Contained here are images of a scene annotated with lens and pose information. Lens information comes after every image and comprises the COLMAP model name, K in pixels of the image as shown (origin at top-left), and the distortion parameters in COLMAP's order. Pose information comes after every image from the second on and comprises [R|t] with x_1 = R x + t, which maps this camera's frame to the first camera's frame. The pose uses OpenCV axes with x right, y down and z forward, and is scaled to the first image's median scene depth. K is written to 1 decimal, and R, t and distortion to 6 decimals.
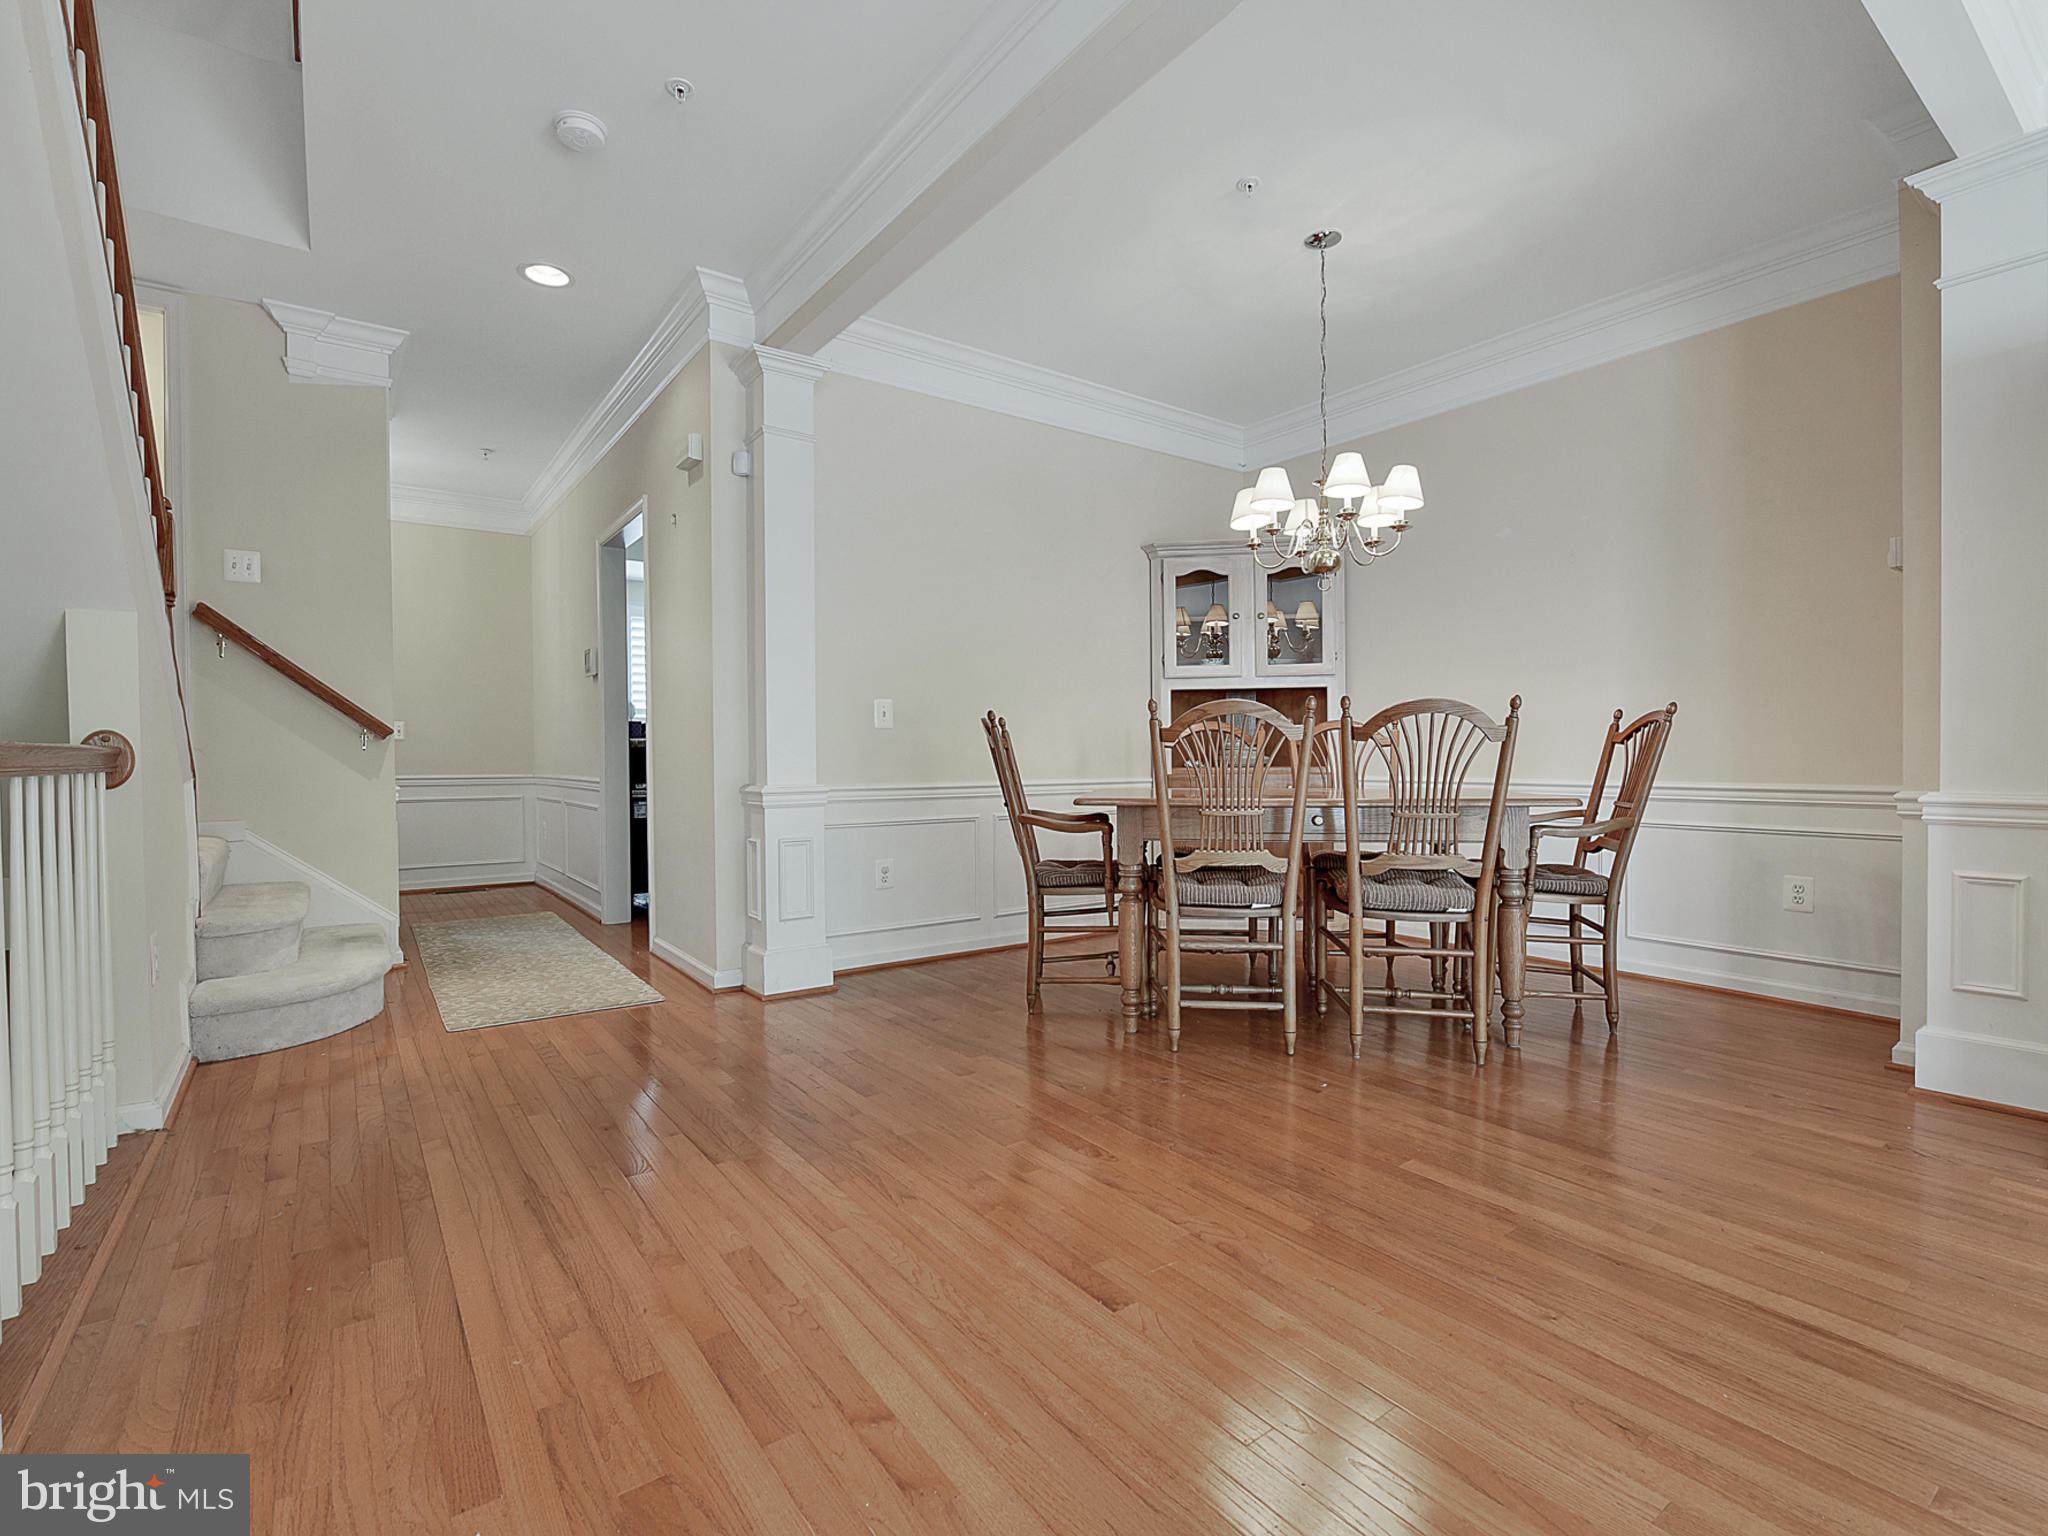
lens RADIAL K [[1016.6, 0, 1036.7], [0, 1016.6, 798.0], [0, 0, 1]] dist [0.001600, -0.000916]
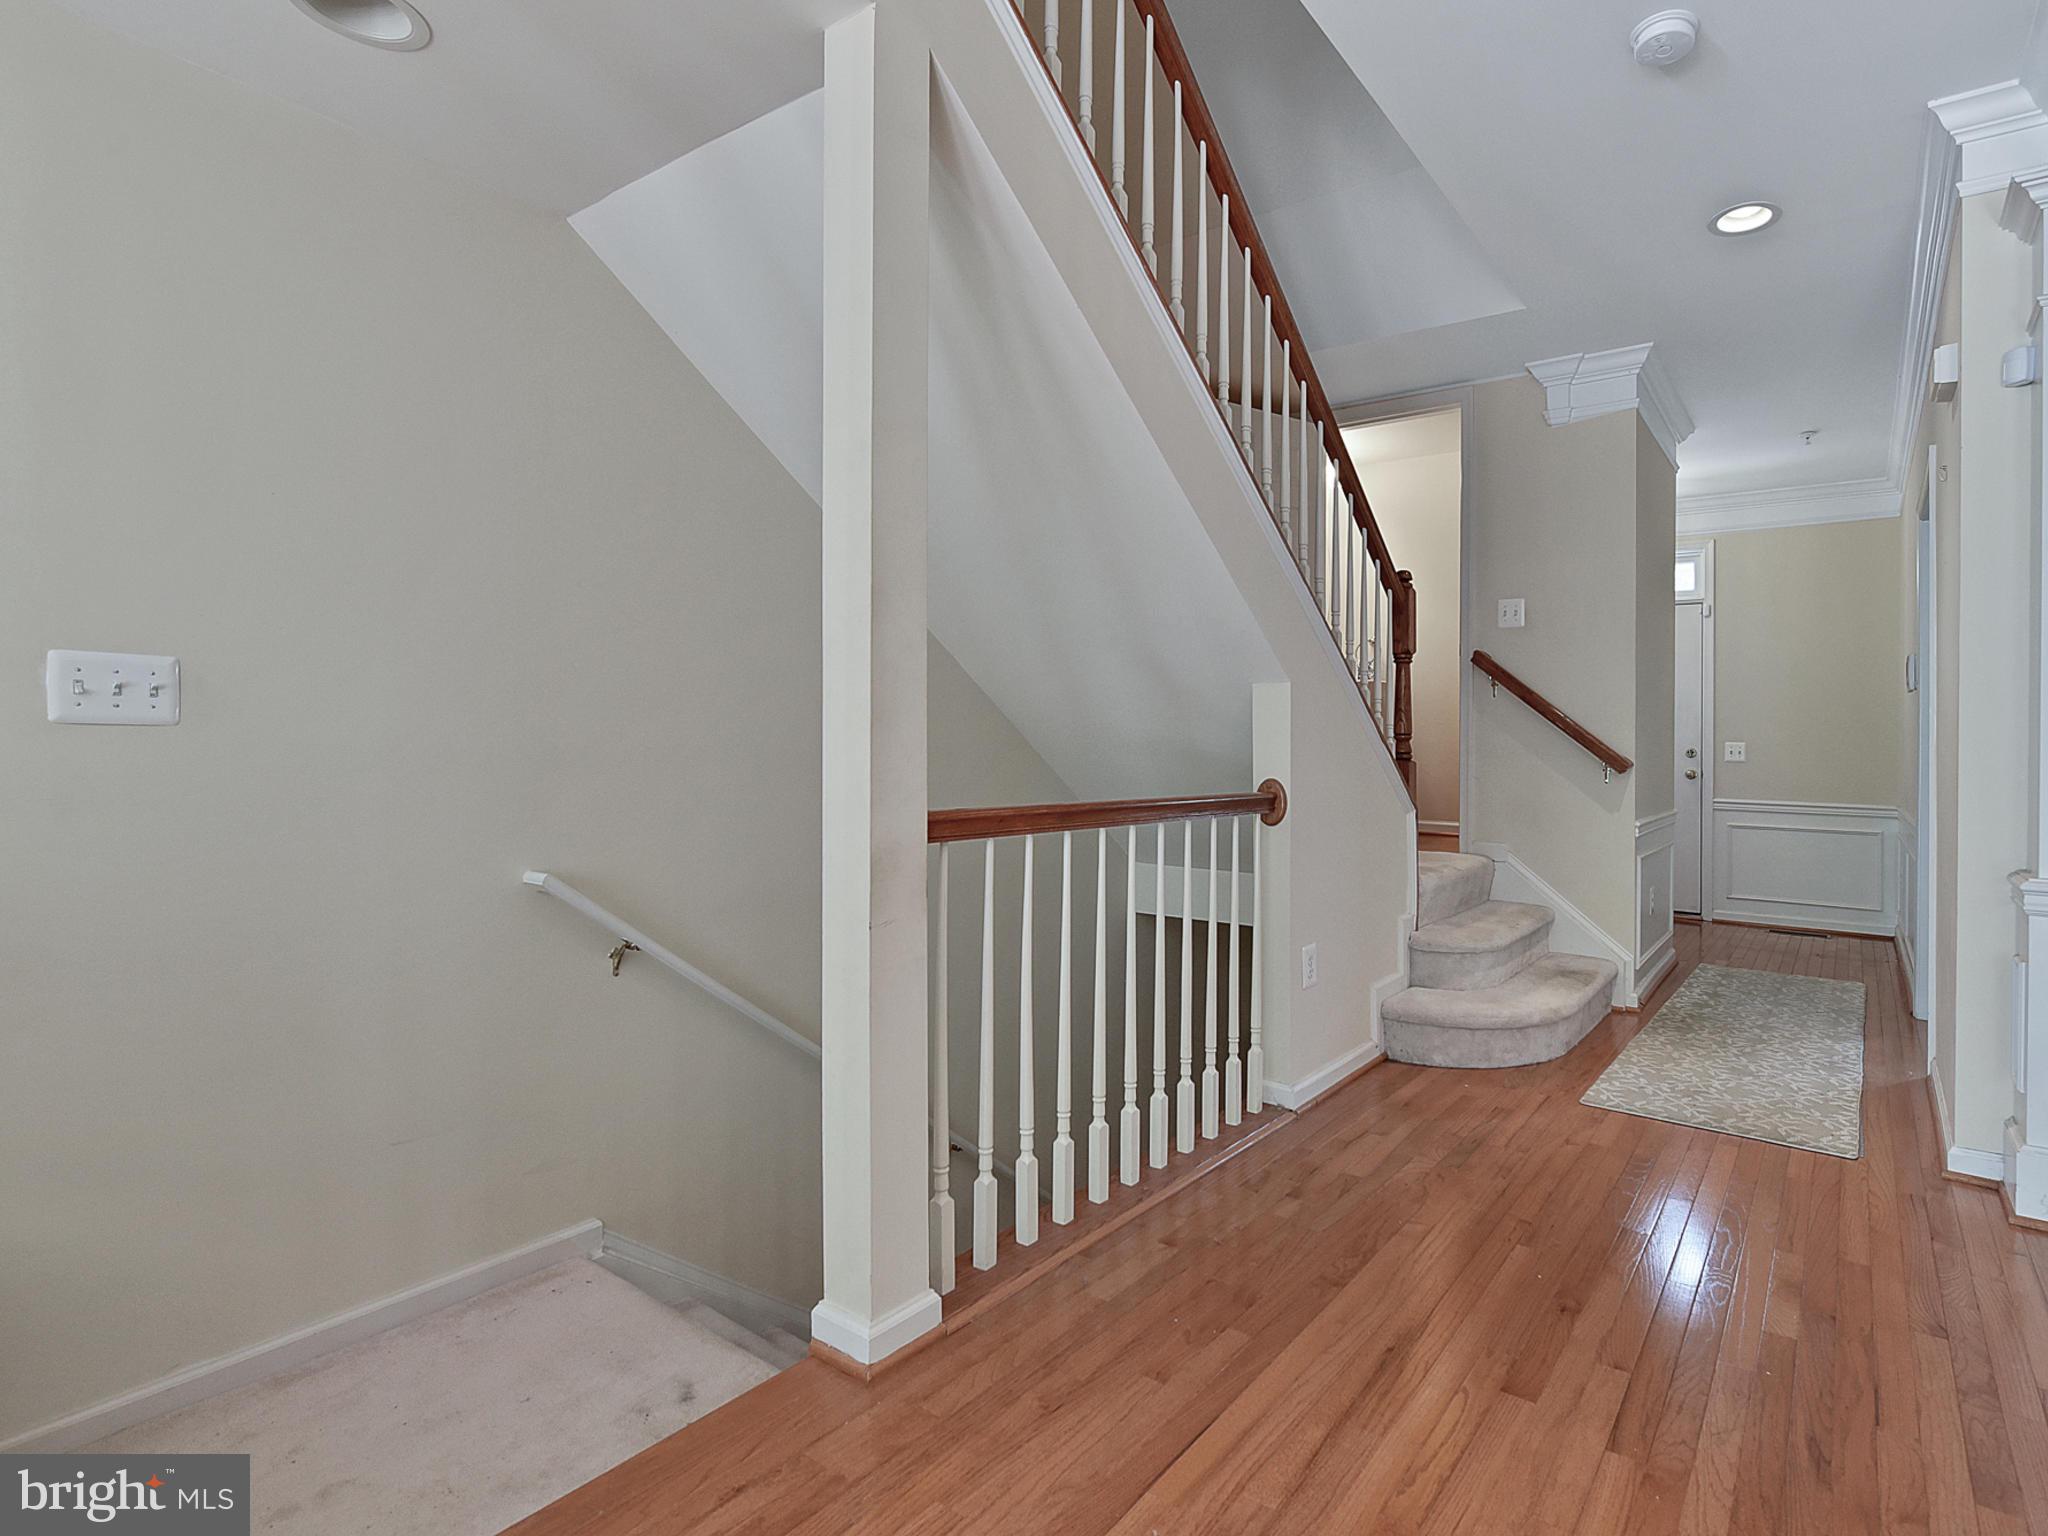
lens RADIAL K [[1004.2, 0, 1024.4], [0, 1004.2, 784.2], [0, 0, 1]] dist [0.001670, -0.000006]
pose [[0.326557, 0.035085, -0.944526, 0.109871], [-0.055602, 0.998293, 0.017859, -0.048423], [0.943541, 0.046686, 0.327950, 0.226889]]
